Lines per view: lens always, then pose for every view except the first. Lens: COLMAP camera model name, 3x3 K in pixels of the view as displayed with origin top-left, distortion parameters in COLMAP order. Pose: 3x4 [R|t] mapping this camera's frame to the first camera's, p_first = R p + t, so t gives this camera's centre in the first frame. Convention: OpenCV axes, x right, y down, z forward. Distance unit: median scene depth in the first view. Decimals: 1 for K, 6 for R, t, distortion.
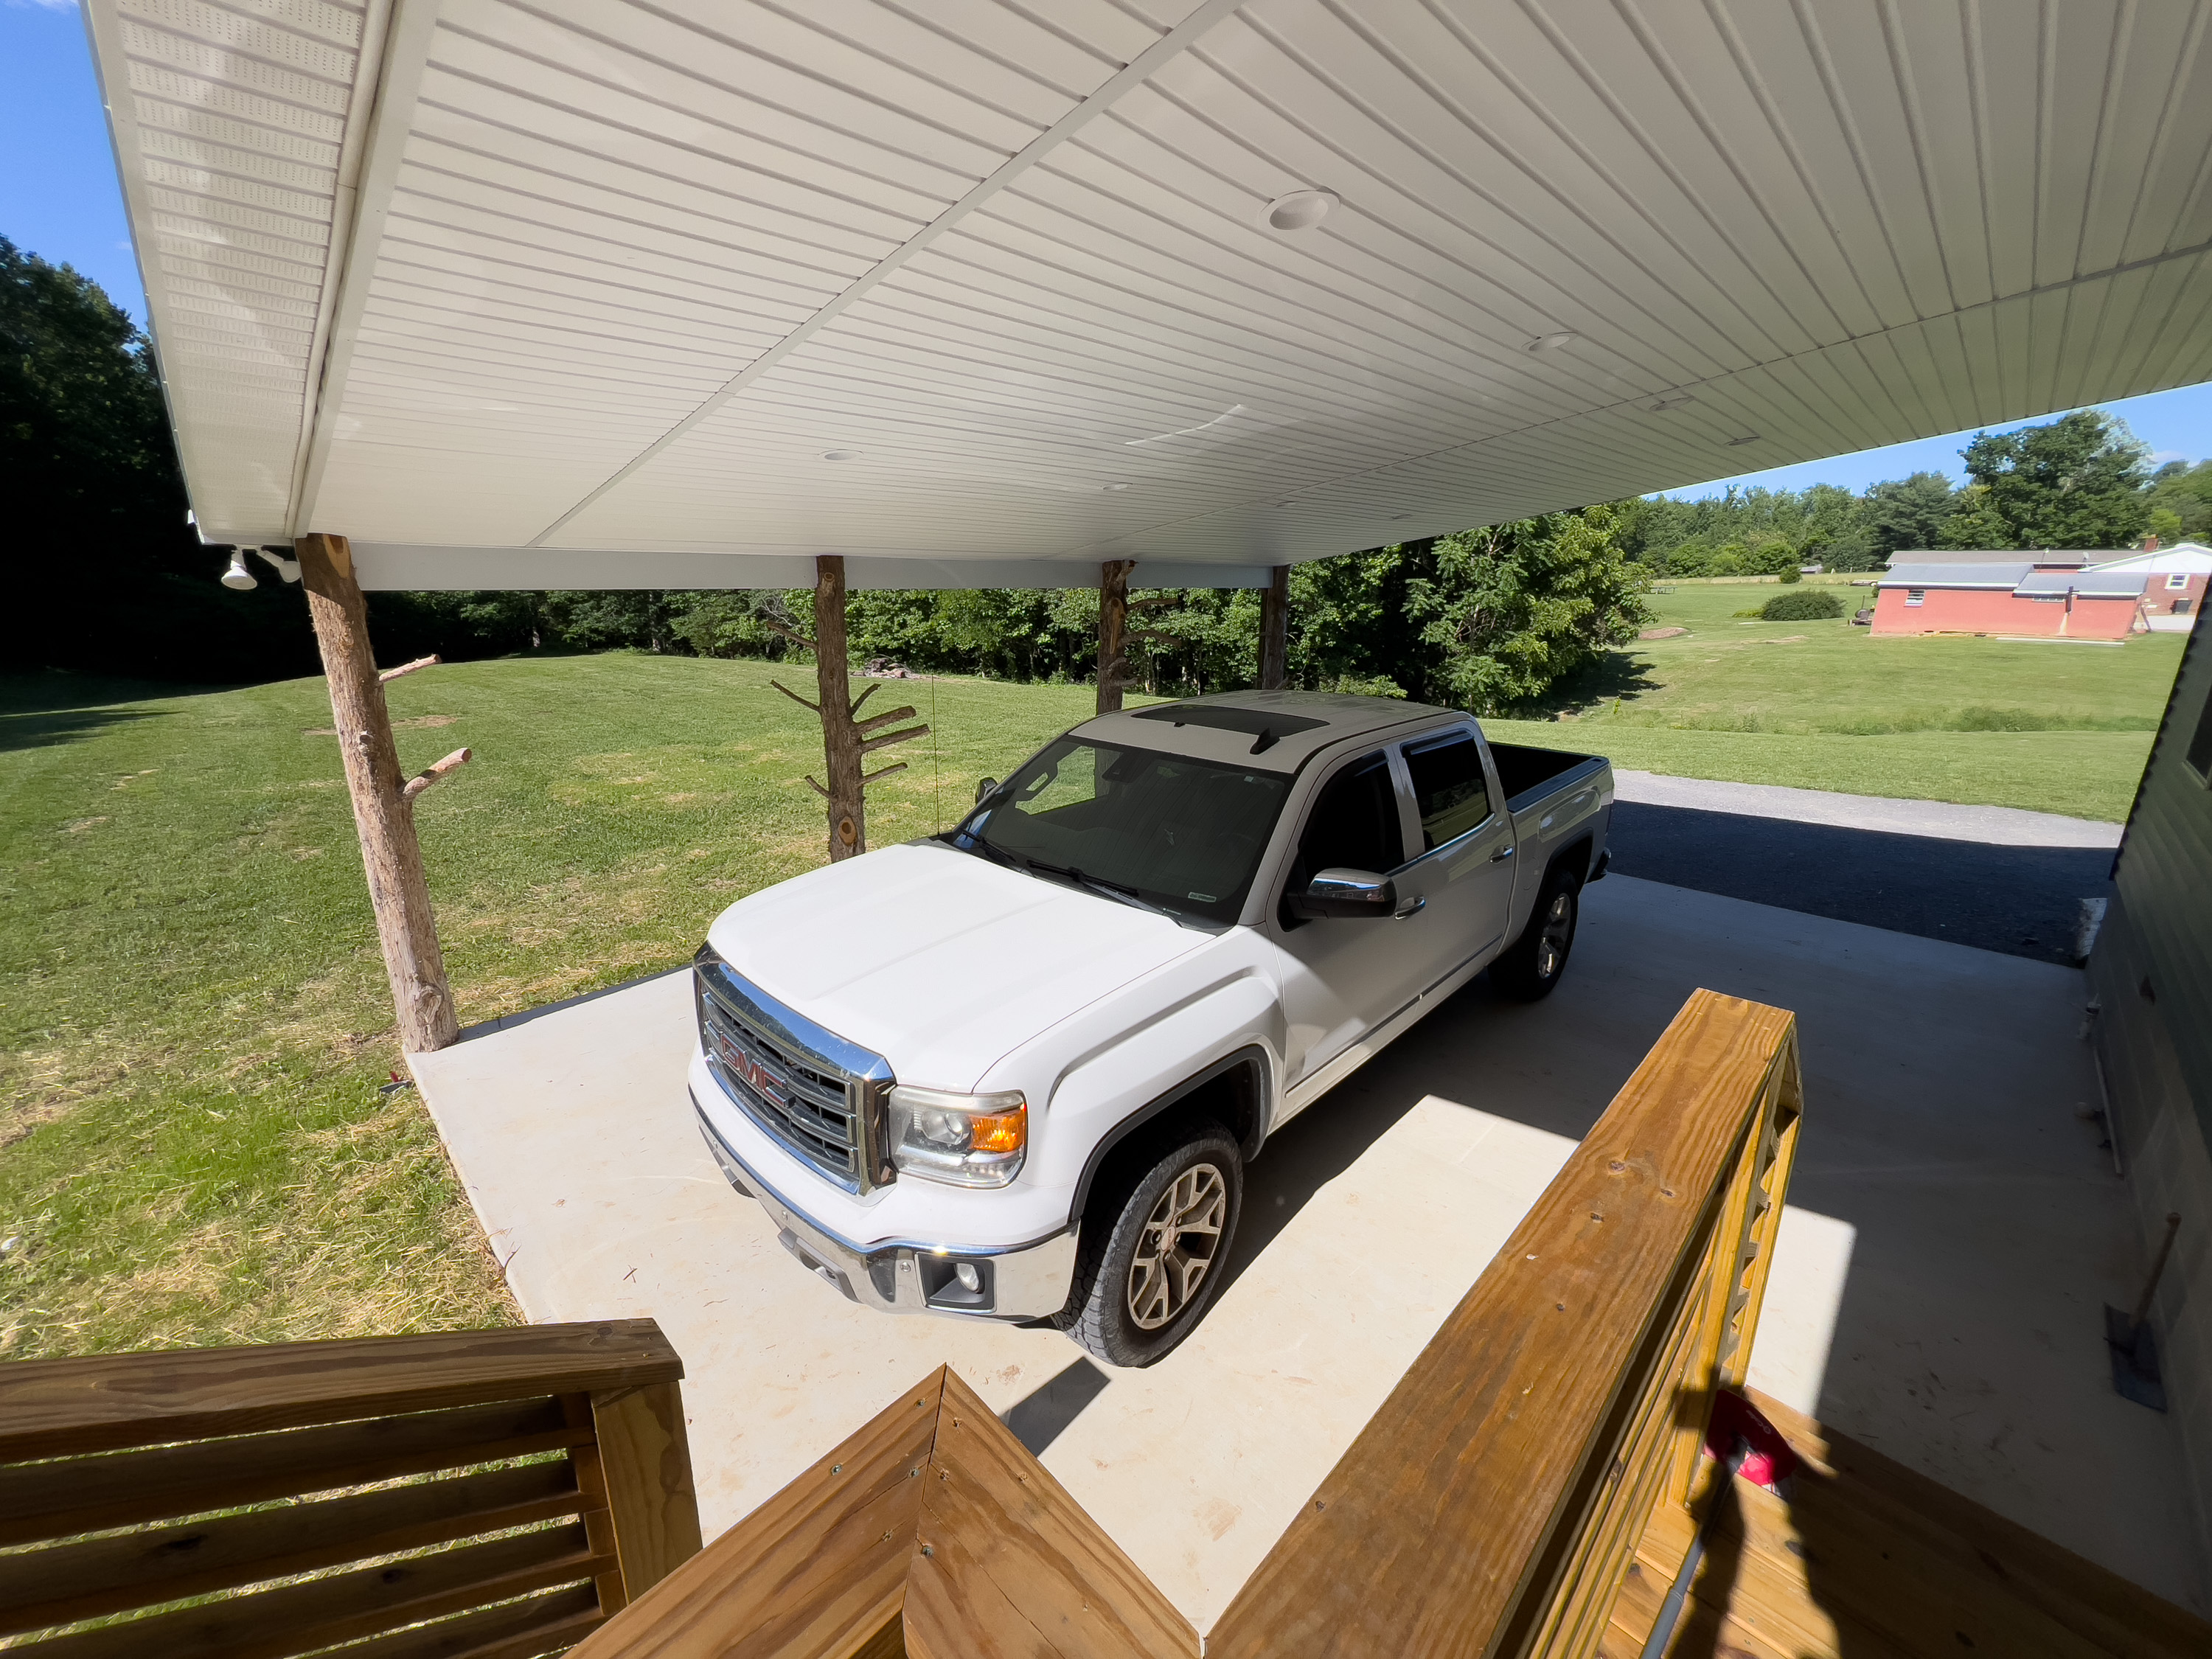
lens RADIAL K [[885.0, 0, 1104.0], [0, 885.0, 826.3], [0, 0, 1]] dist [0.002631, 0.000235]
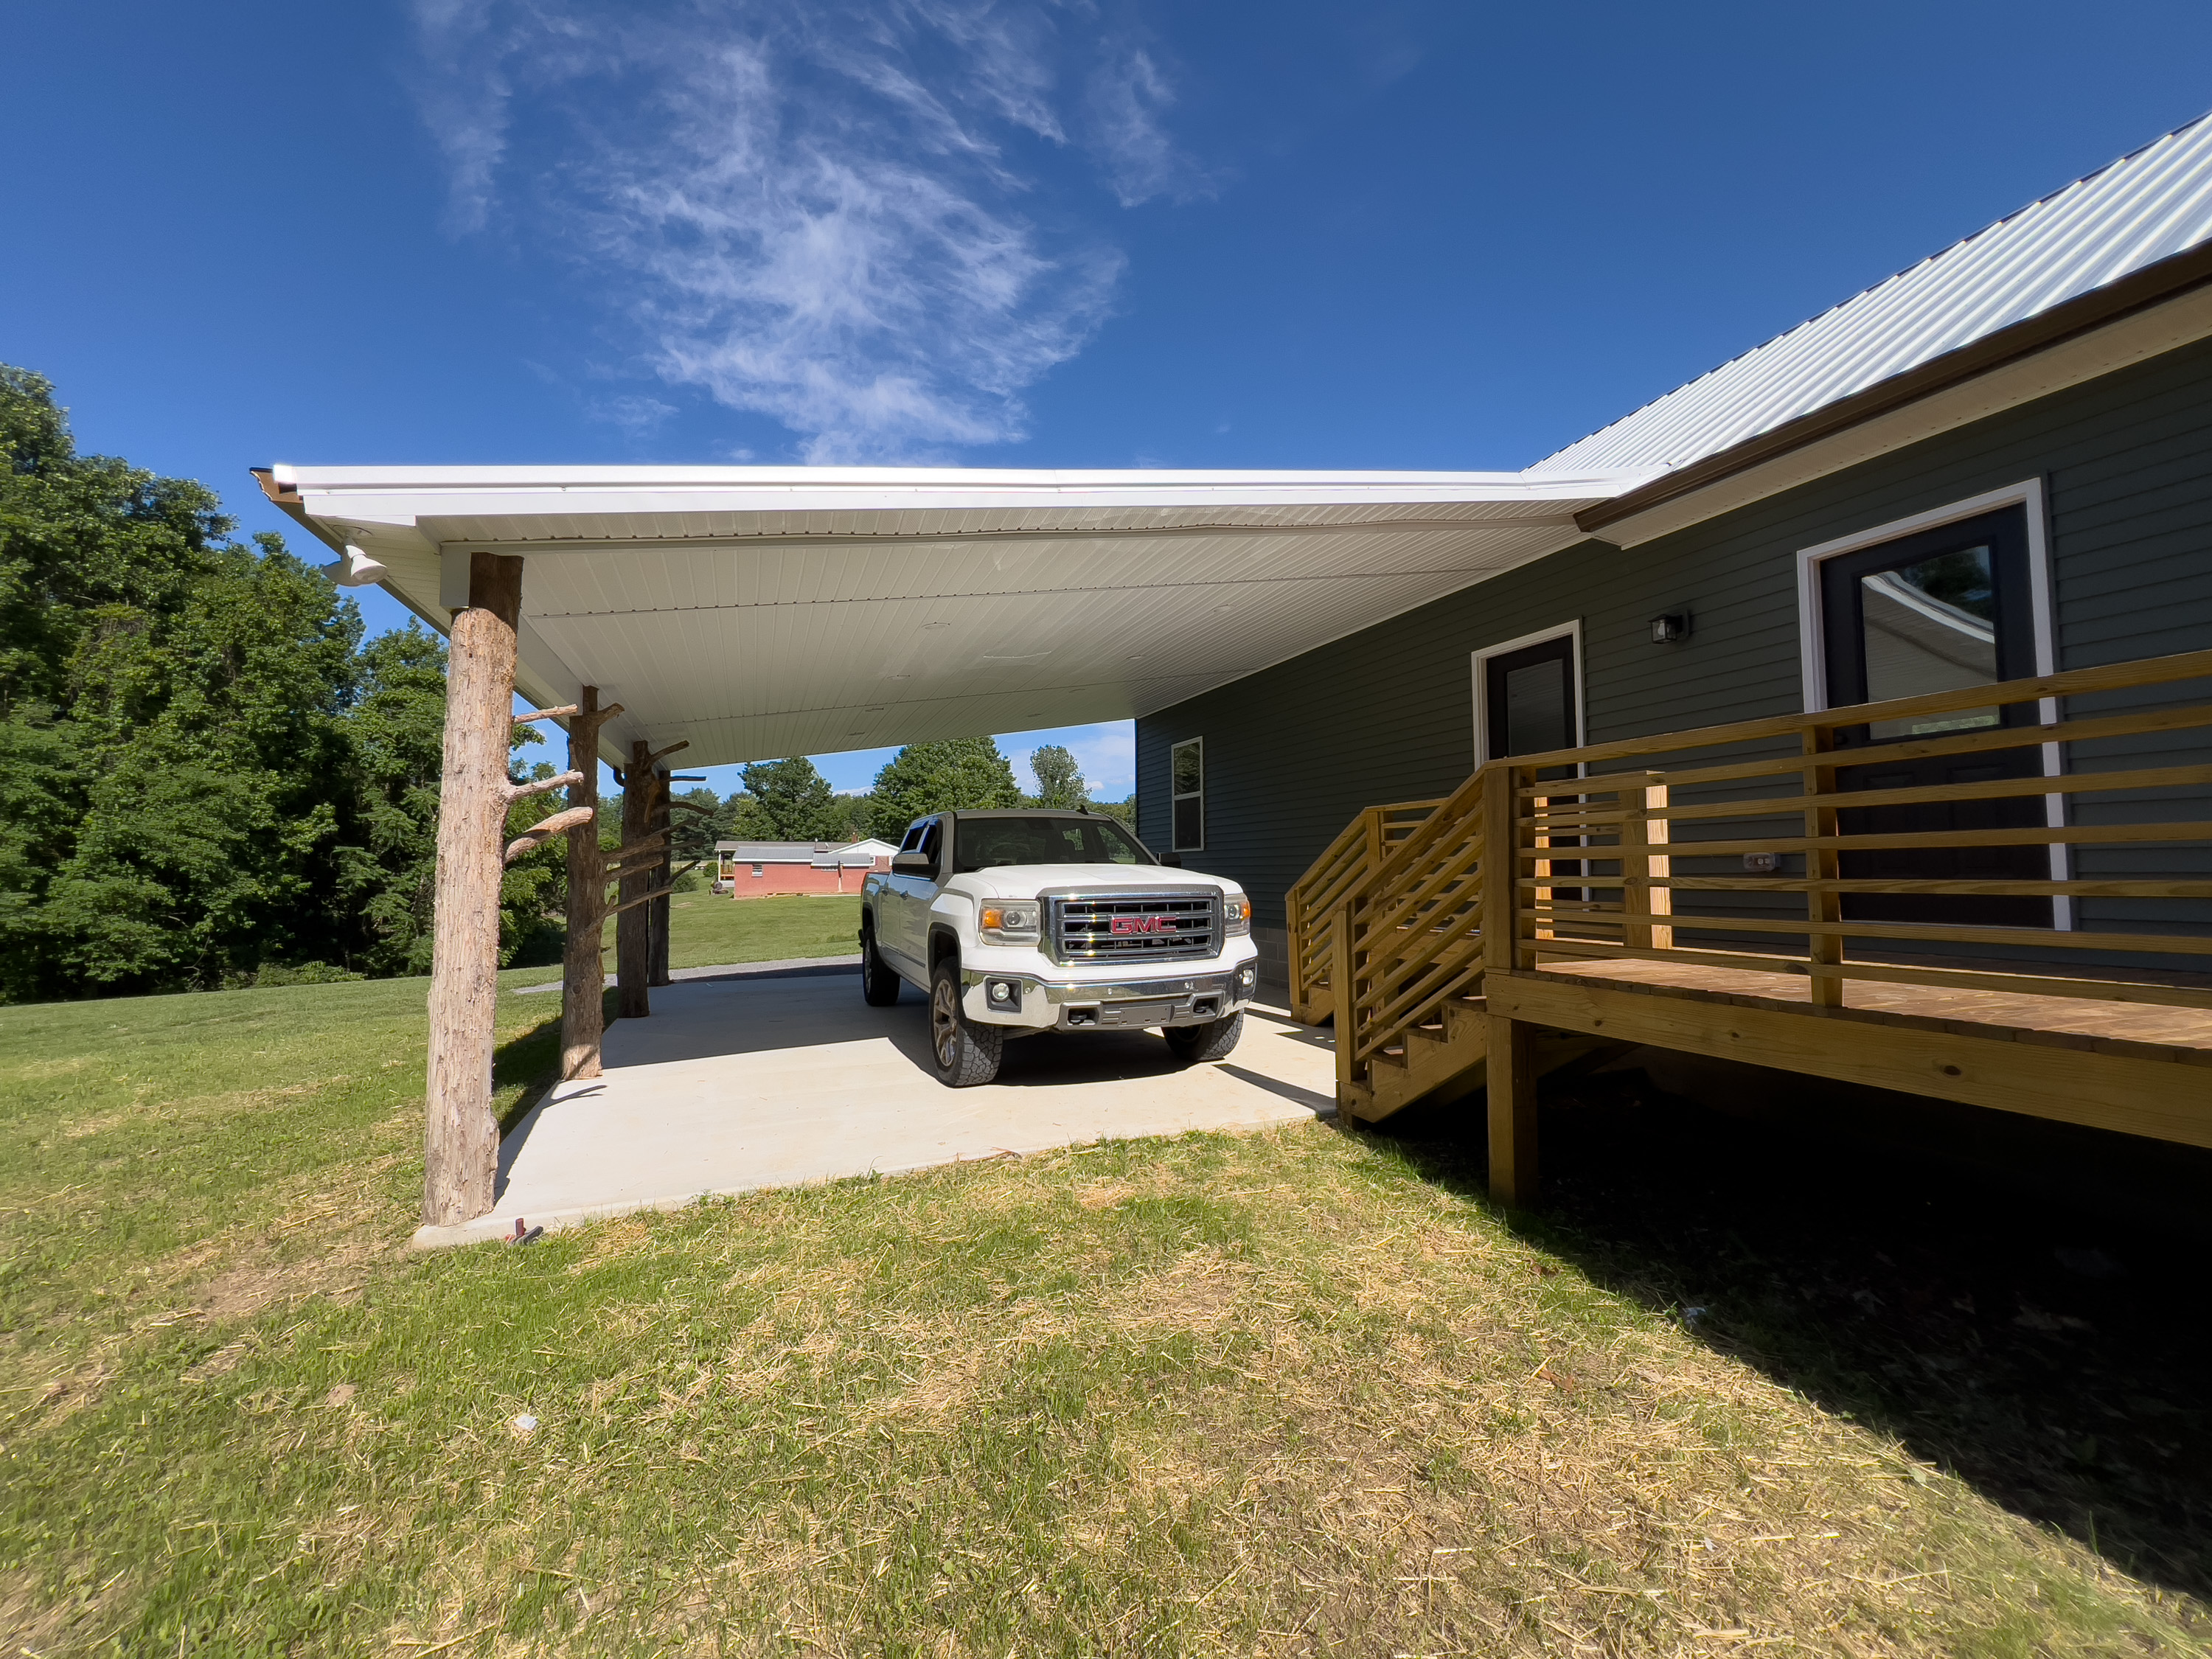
lens RADIAL K [[885.0, 0, 1102.7], [0, 885.0, 824.8], [0, 0, 1]] dist [0.002631, 0.000235]
pose [[0.401089, 0.036075, 0.915328, -0.155195], [0.259412, 0.953847, -0.151265, 0.023209], [-0.878540, 0.298118, 0.373220, 0.020509]]
